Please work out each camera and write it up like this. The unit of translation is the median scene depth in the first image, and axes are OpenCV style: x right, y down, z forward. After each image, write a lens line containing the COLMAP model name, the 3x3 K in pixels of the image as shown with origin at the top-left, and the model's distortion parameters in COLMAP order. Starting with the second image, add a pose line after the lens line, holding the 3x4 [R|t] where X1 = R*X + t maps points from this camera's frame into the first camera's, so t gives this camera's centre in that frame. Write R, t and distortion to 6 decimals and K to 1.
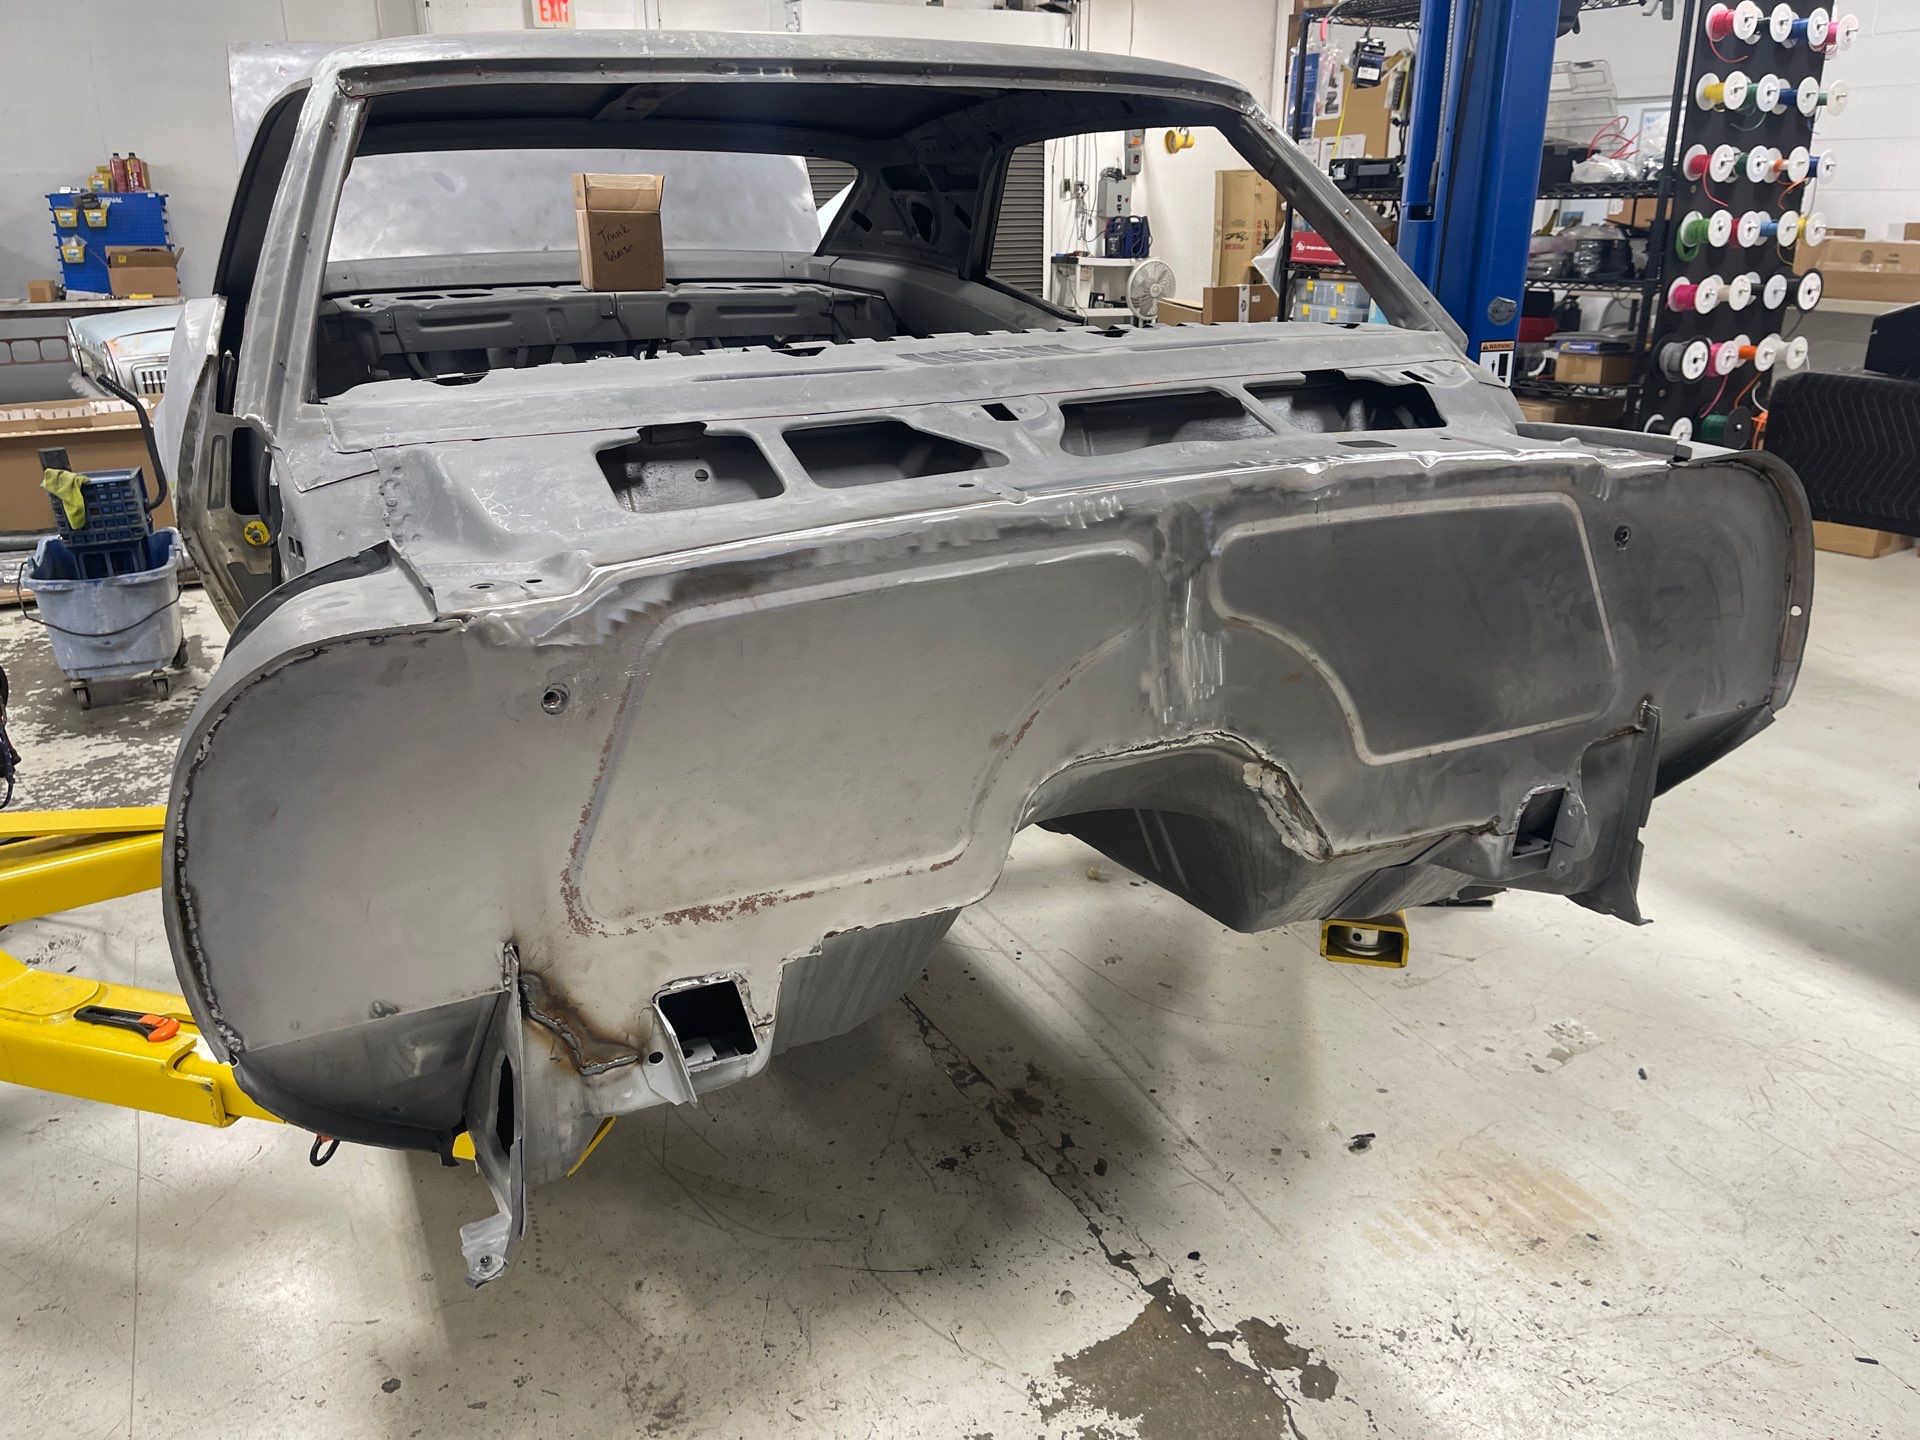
lens RADIAL K [[1441.1, 0, 952.3], [0, 1441.1, 730.1], [0, 0, 1]] dist [0.063365, -0.098479]
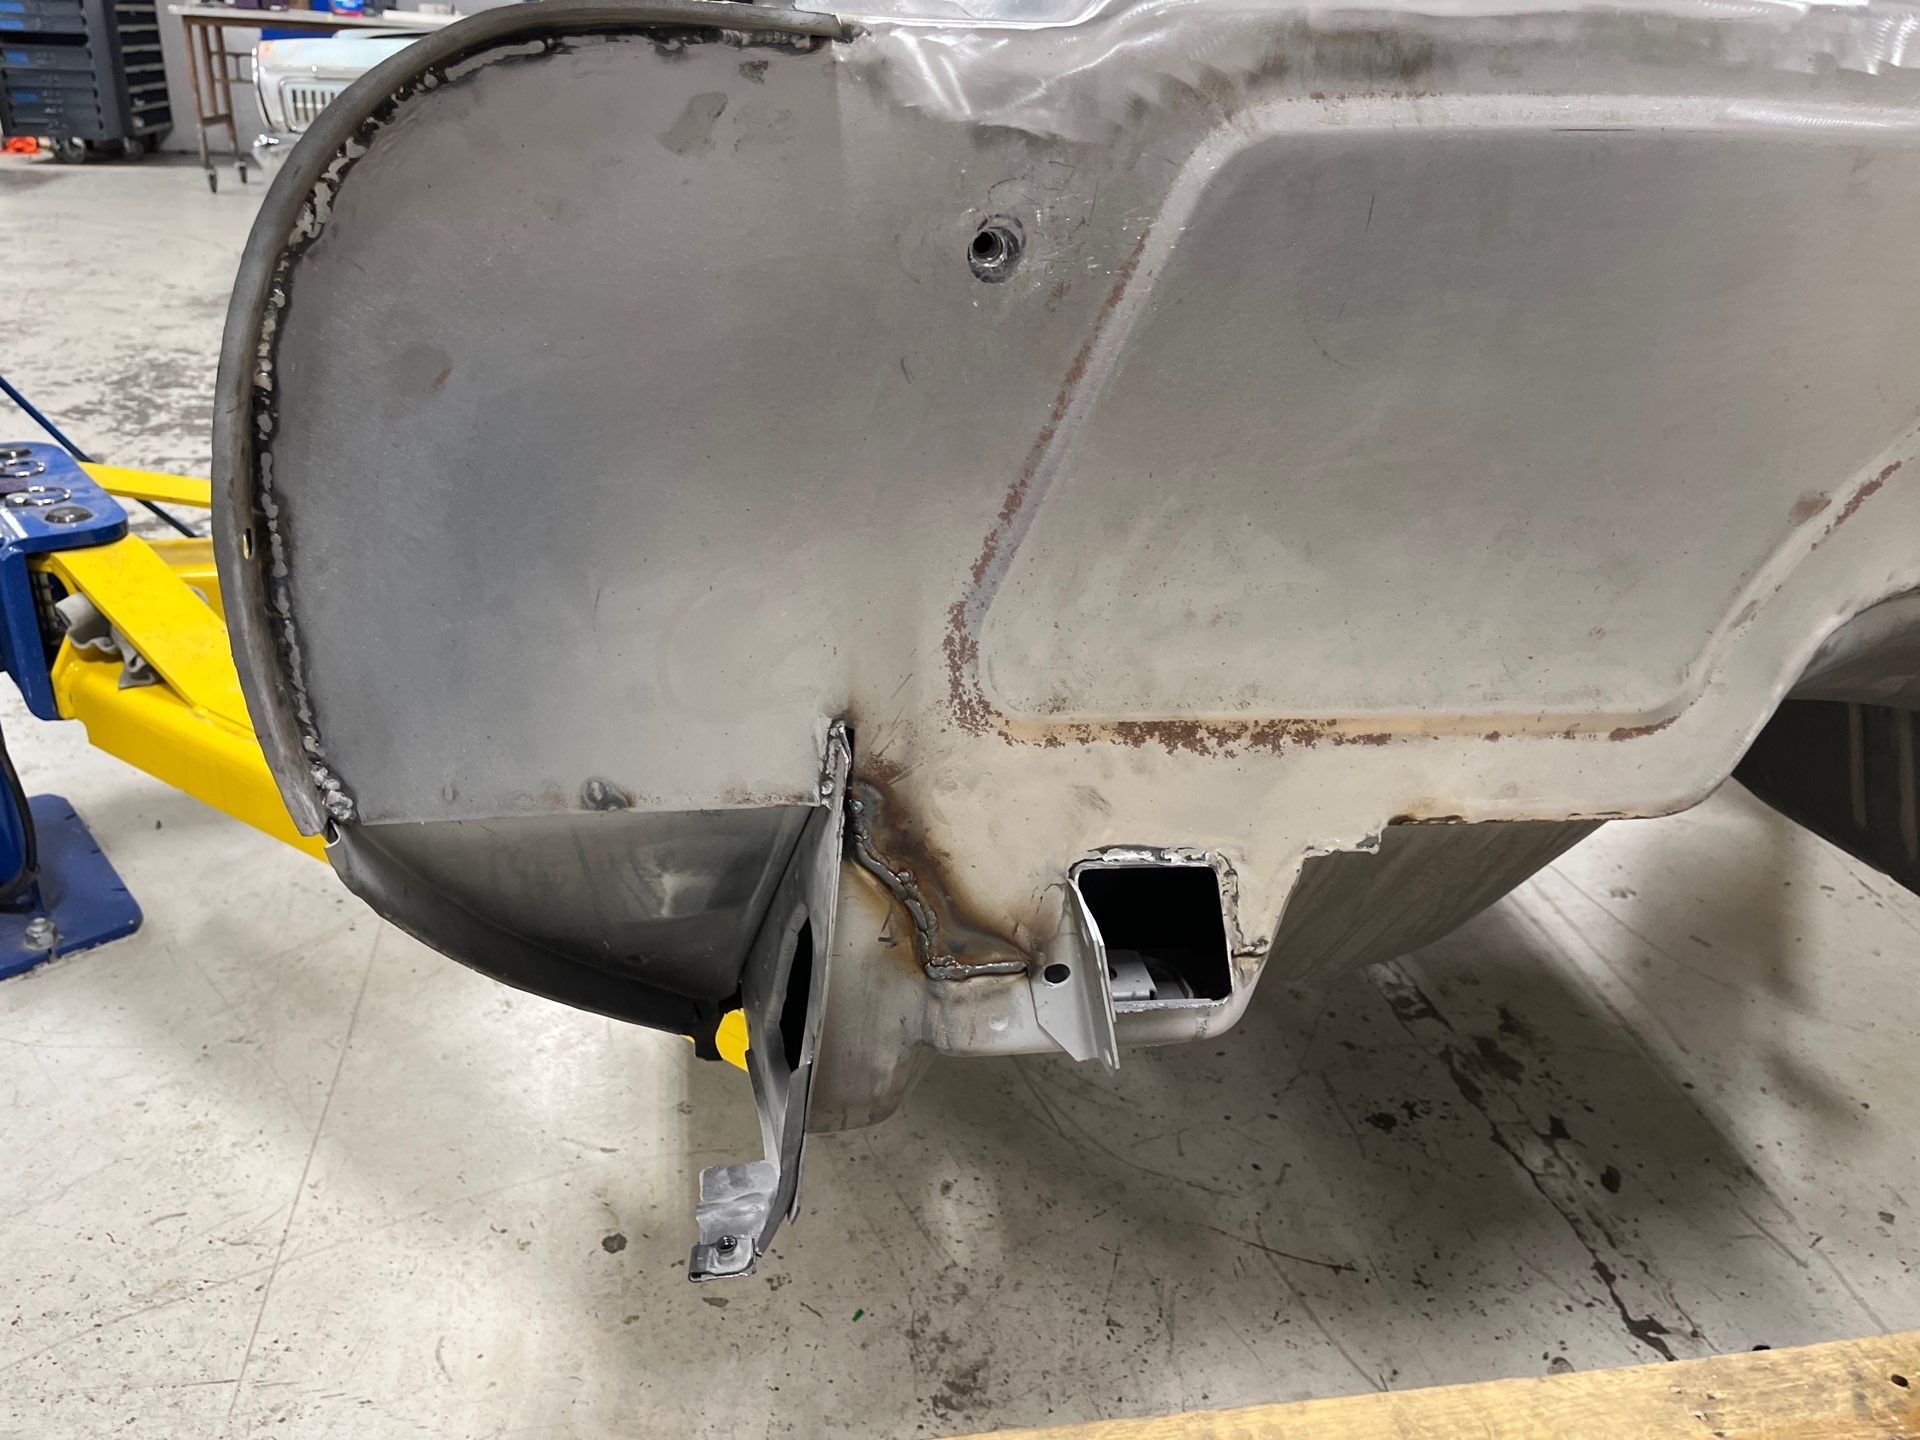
lens RADIAL K [[1454.5, 0, 977.1], [0, 1454.5, 737.6], [0, 0, 1]] dist [0.069363, -0.099440]
pose [[0.960361, 0.175750, -0.216374, -0.128063], [-0.156971, 0.982400, 0.101248, 0.084071], [0.230360, -0.063270, 0.971046, 0.450280]]
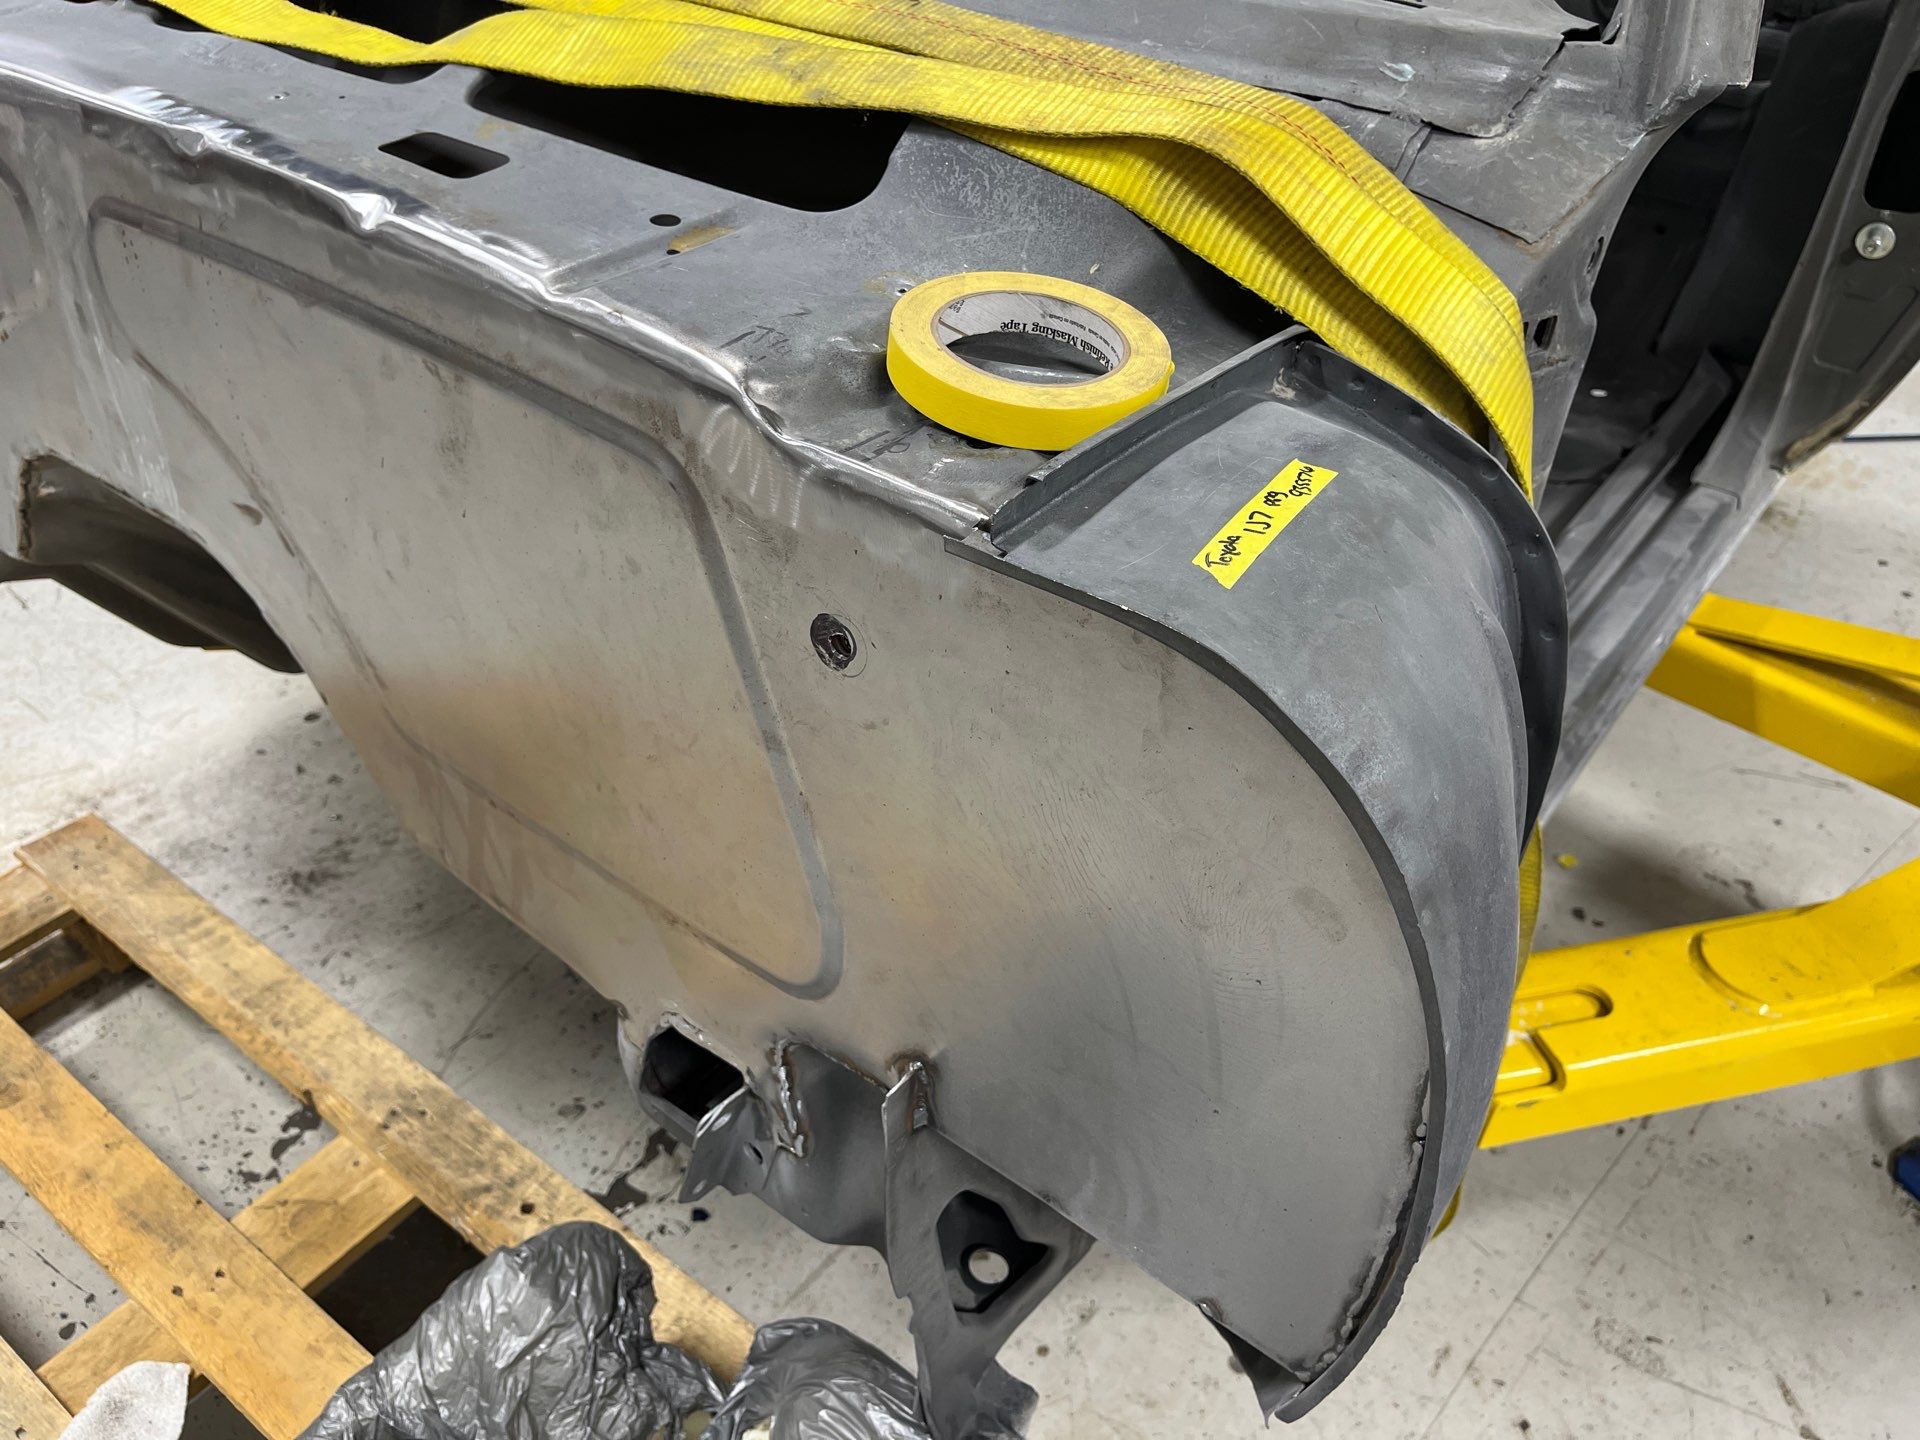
lens RADIAL K [[1468.1, 0, 964.9], [0, 1468.1, 743.8], [0, 0, 1]] dist [0.102940, -0.185373]
pose [[0.454707, 0.559321, -0.693110, 0.958846], [-0.351775, 0.827727, 0.437175, -0.369375], [0.818227, 0.045033, 0.573129, 1.040317]]
